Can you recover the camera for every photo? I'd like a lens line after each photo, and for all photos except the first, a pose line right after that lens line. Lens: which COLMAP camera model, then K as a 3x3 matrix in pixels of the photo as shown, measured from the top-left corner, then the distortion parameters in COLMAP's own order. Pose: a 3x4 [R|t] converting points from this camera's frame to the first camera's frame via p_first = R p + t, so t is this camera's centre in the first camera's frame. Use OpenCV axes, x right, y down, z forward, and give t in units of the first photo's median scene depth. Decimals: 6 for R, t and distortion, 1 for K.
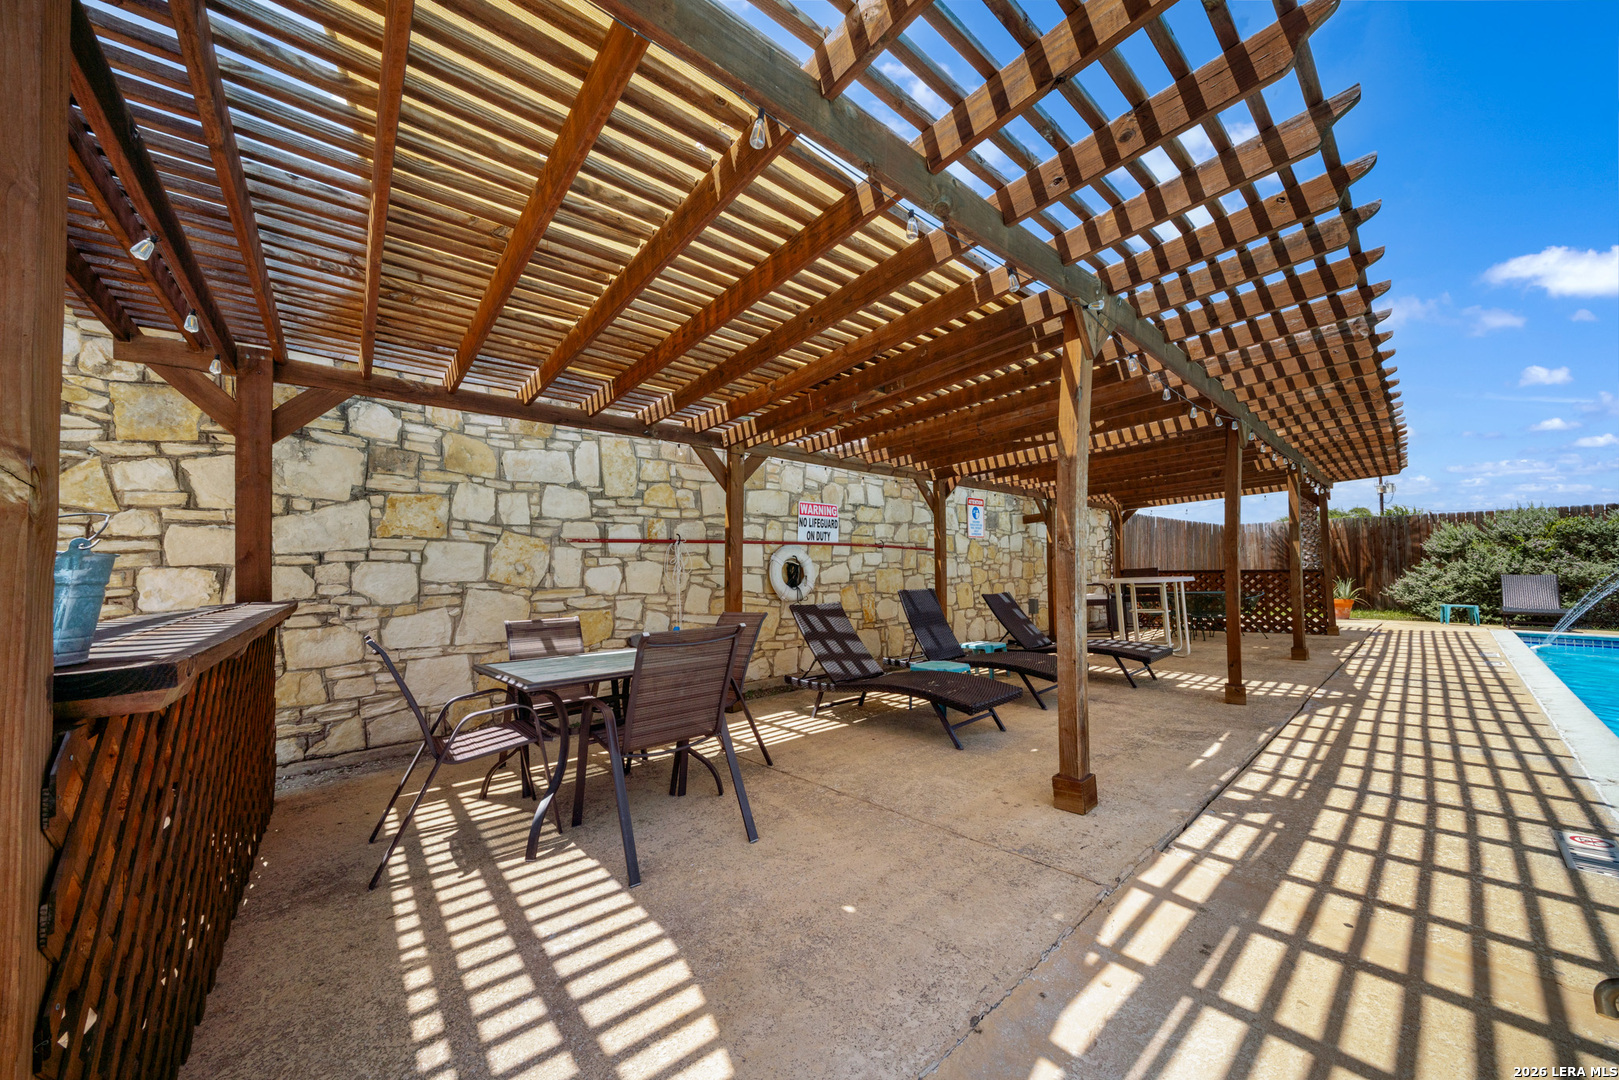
lens RADIAL K [[558.3, 0, 804.4], [0, 558.3, 552.3], [0, 0, 1]] dist [0.000406, 0.000080]
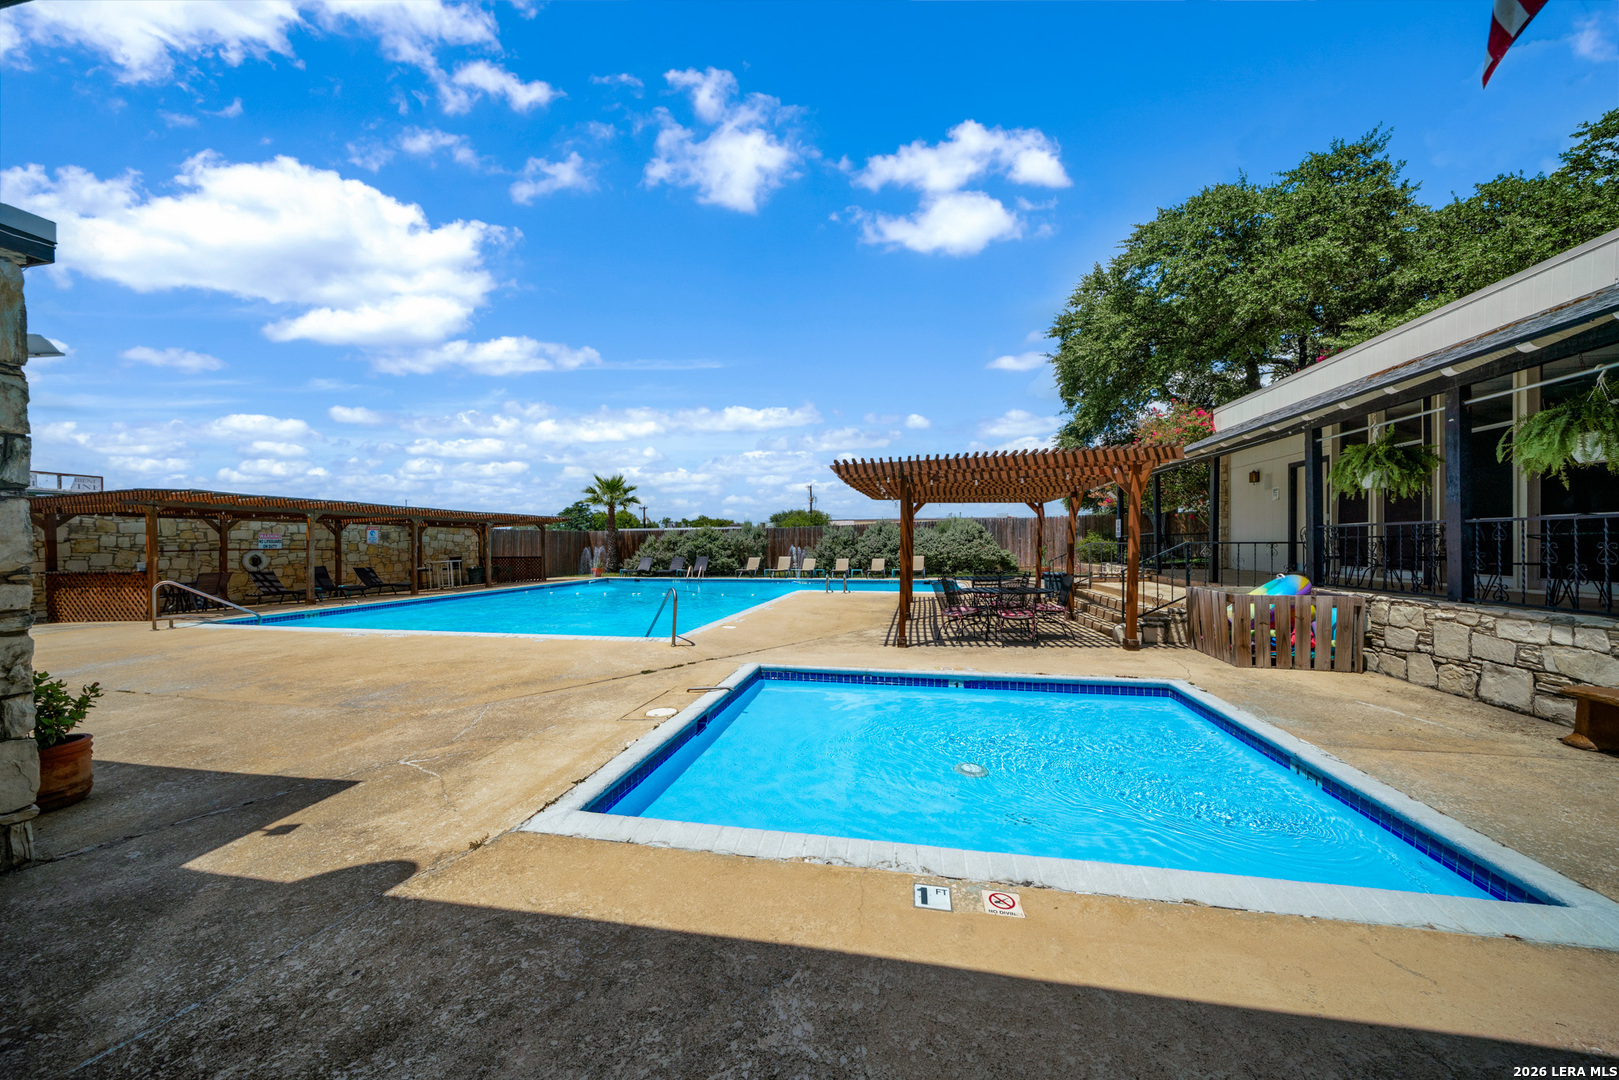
lens RADIAL K [[586.2, 0, 809.5], [0, 586.2, 540.0], [0, 0, 1]] dist [-0.000575, -0.000021]
pose [[0.800795, 0.002385, 0.598934, 0.124053], [-0.008048, 0.999945, 0.006779, -0.030022], [-0.598885, -0.010249, 0.800769, -0.825115]]
